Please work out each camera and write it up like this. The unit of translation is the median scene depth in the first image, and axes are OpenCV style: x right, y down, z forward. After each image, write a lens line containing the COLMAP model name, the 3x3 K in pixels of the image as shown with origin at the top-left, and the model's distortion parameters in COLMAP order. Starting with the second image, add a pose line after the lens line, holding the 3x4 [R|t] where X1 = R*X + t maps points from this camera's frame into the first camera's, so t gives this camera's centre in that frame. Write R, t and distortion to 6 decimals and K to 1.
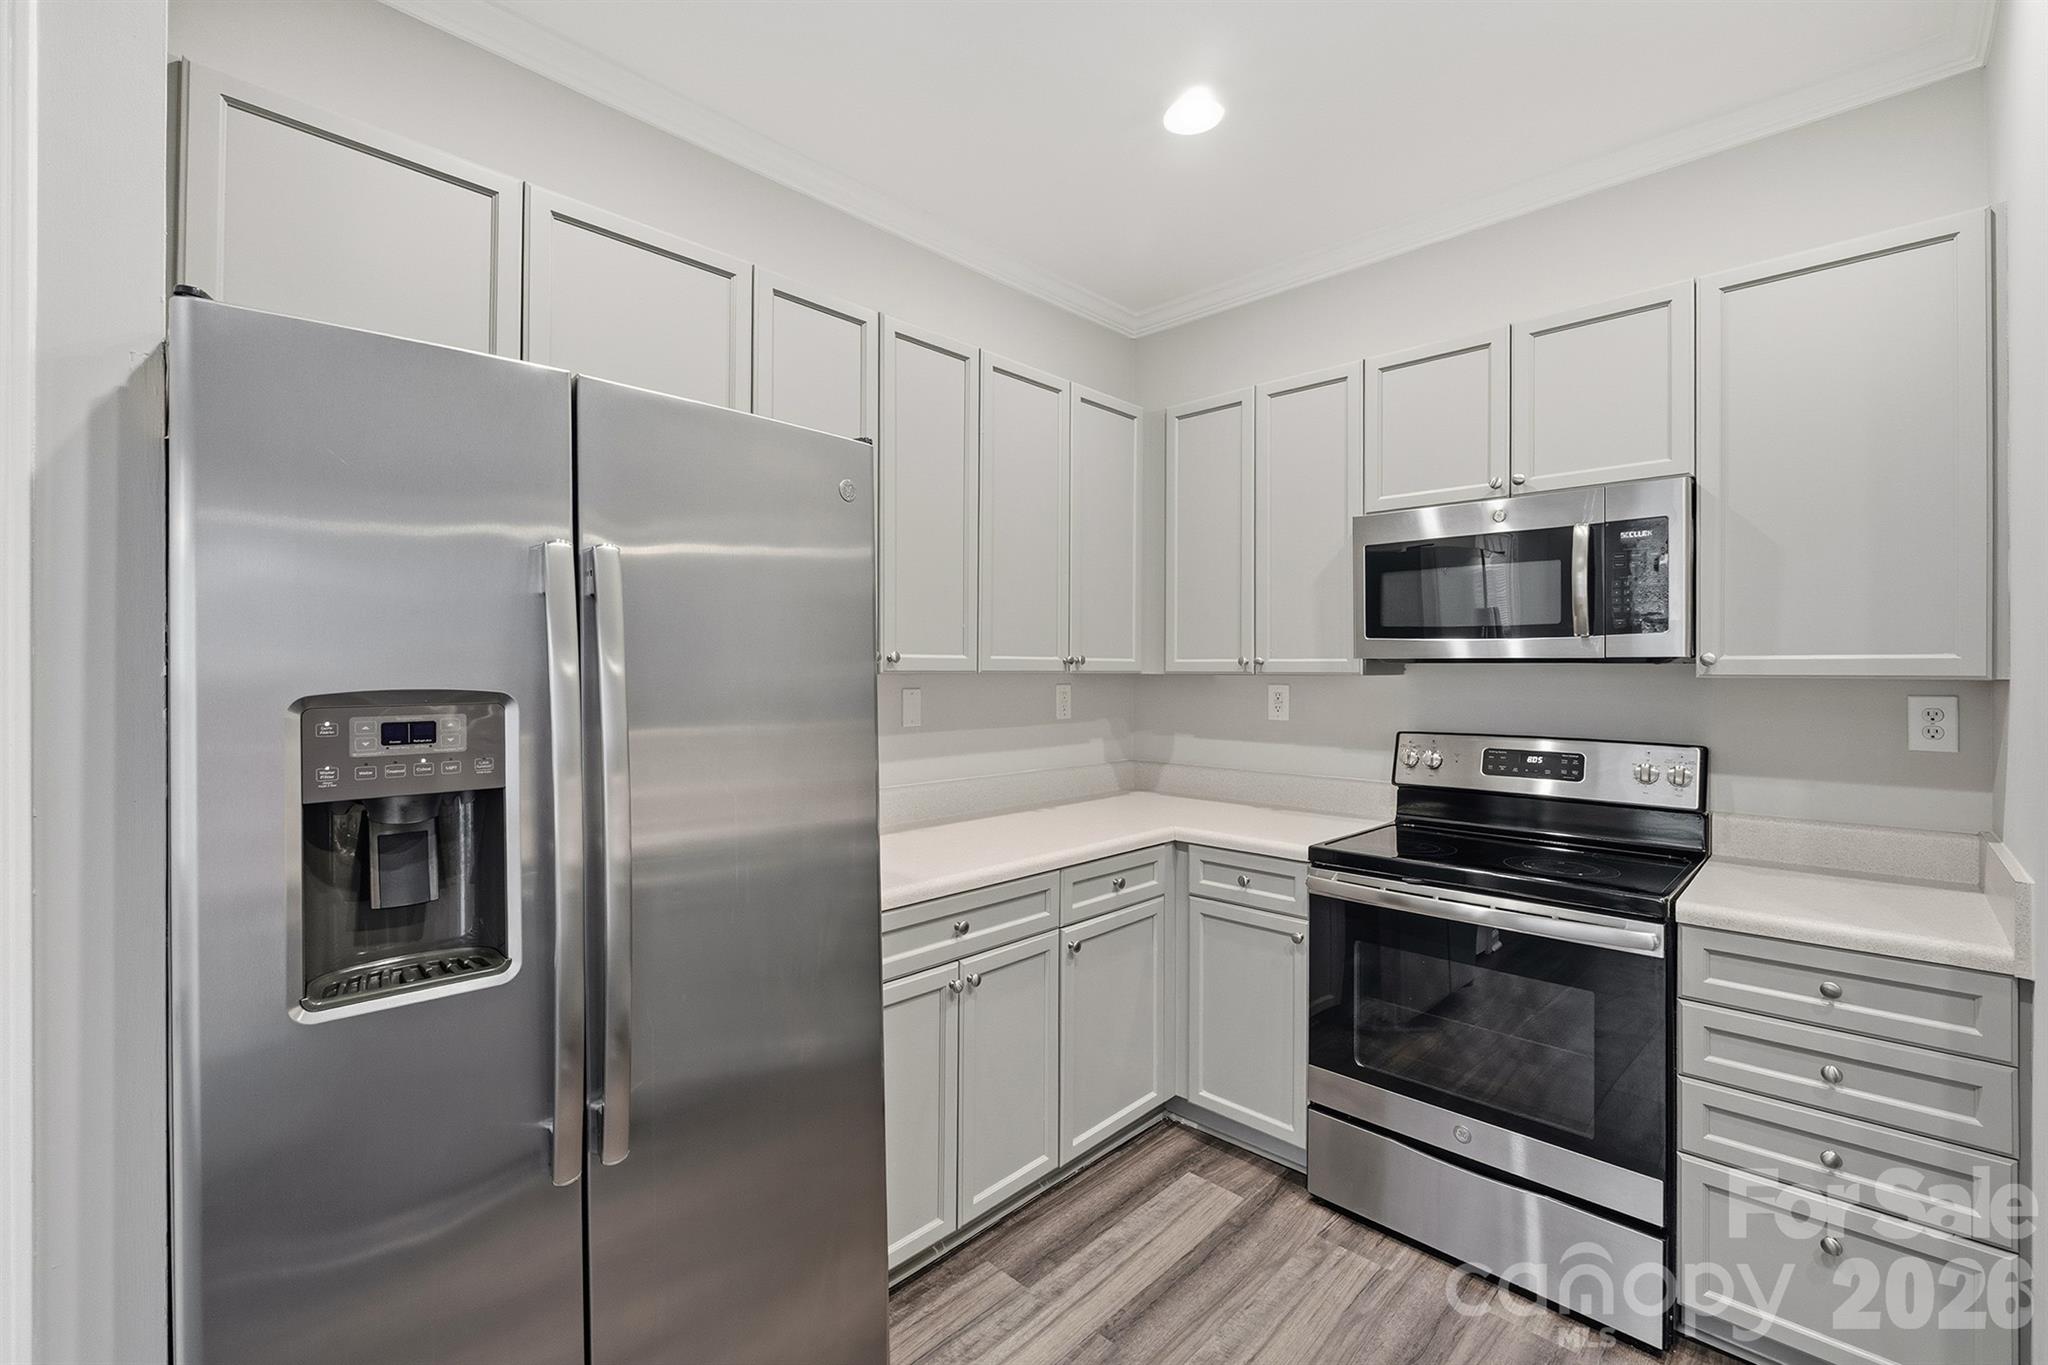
lens RADIAL K [[870.4, 0, 1024.2], [0, 870.4, 669.4], [0, 0, 1]] dist [-0.000123, 0.000047]
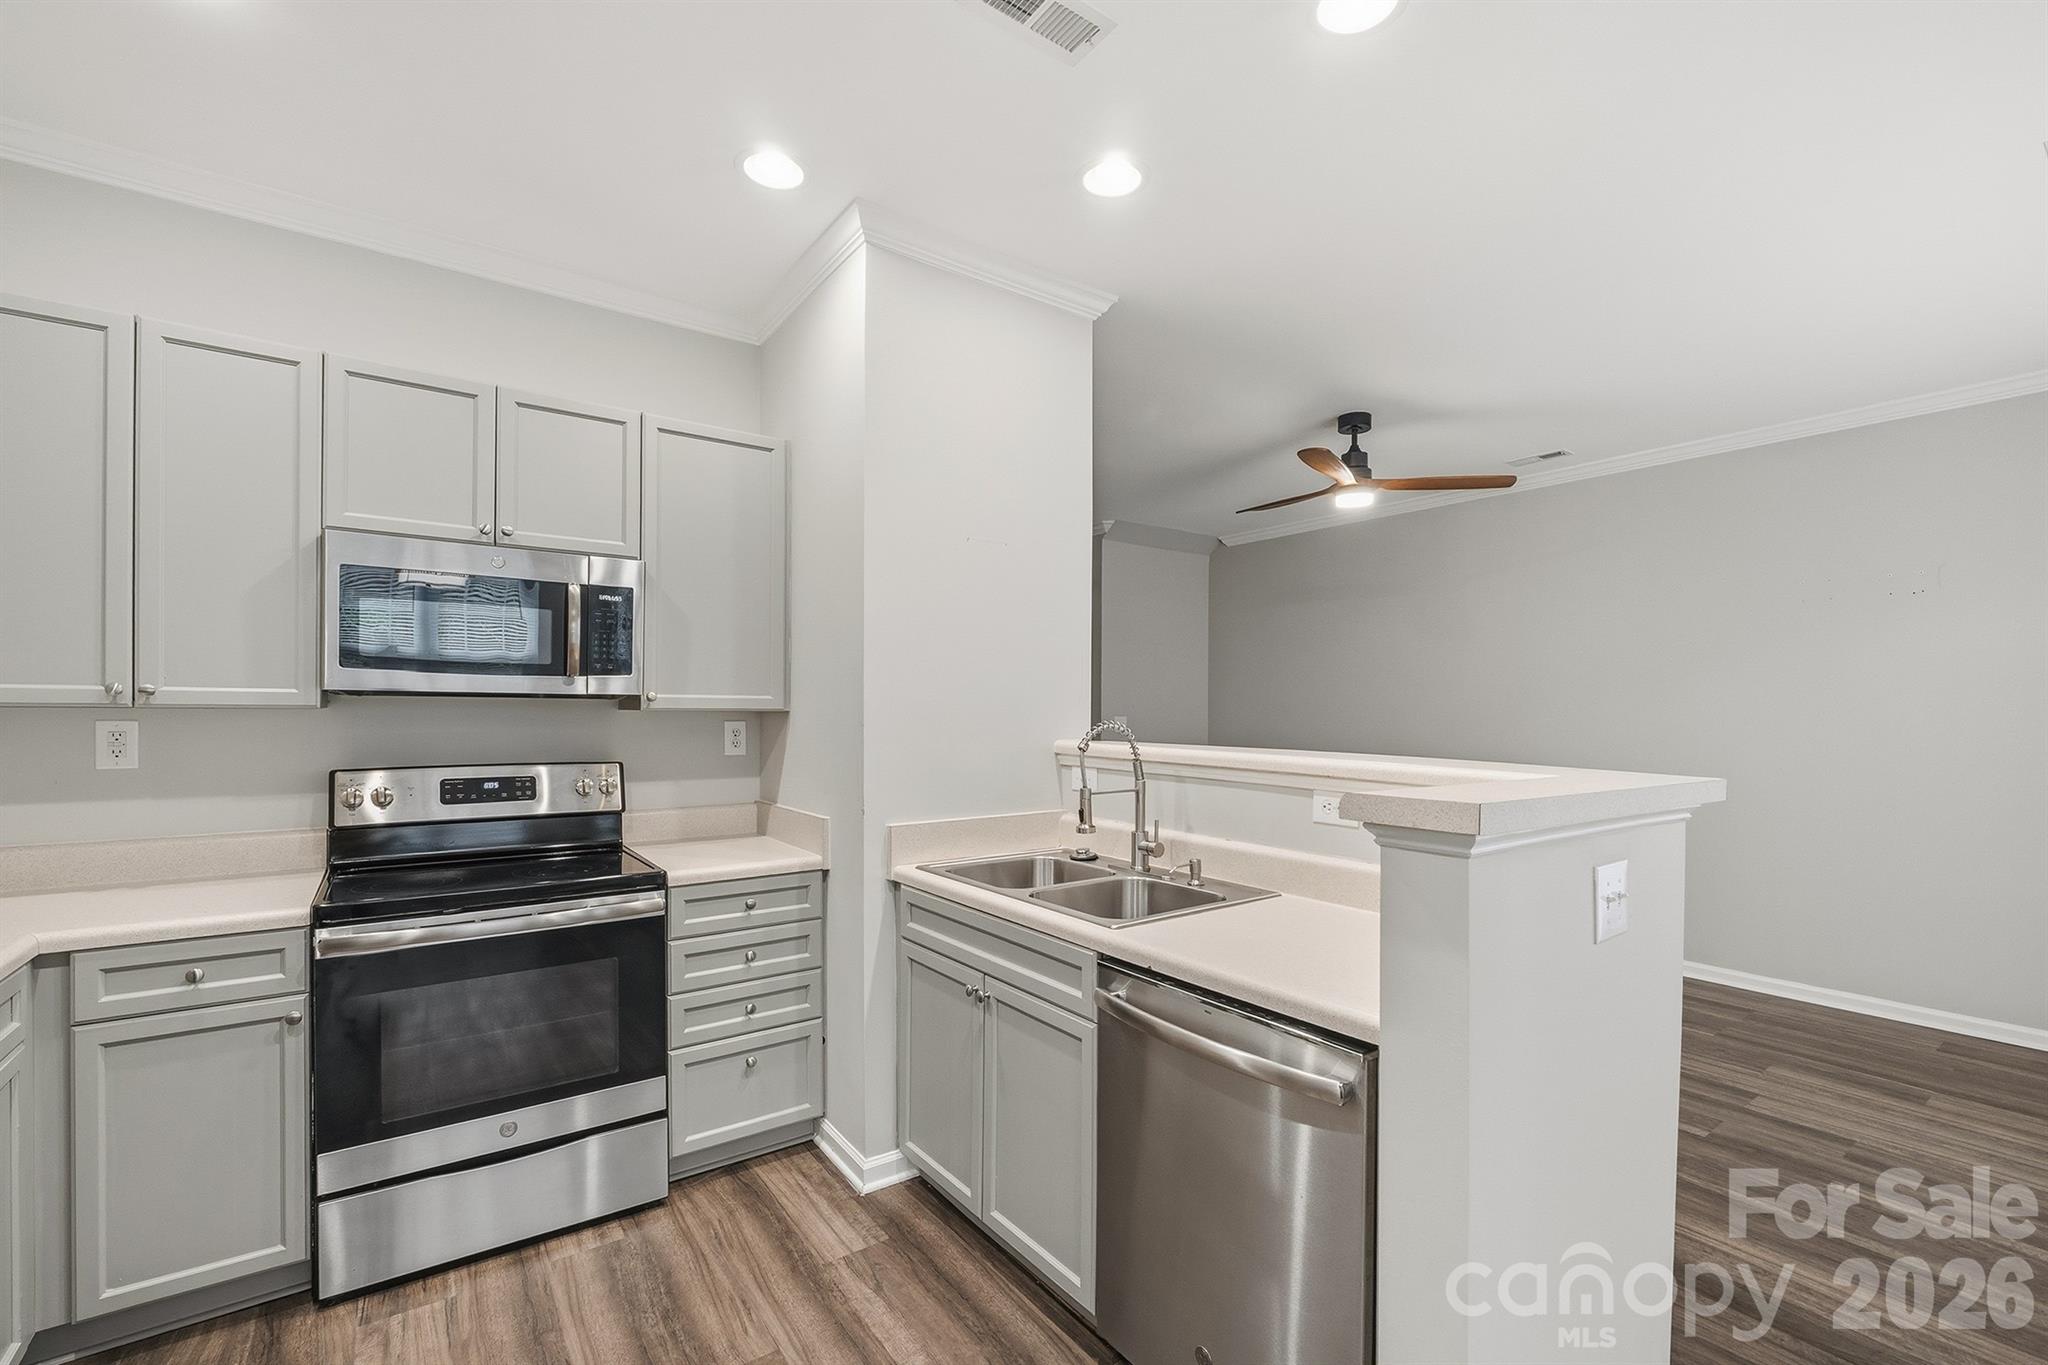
lens RADIAL K [[884.2, 0, 1033.9], [0, 884.2, 713.3], [0, 0, 1]] dist [0.000917, -0.000196]
pose [[0.174267, -0.005978, 0.984680, -0.453268], [-0.006834, 0.999950, 0.007281, 0.000320], [-0.984675, -0.007998, 0.174218, 0.156638]]
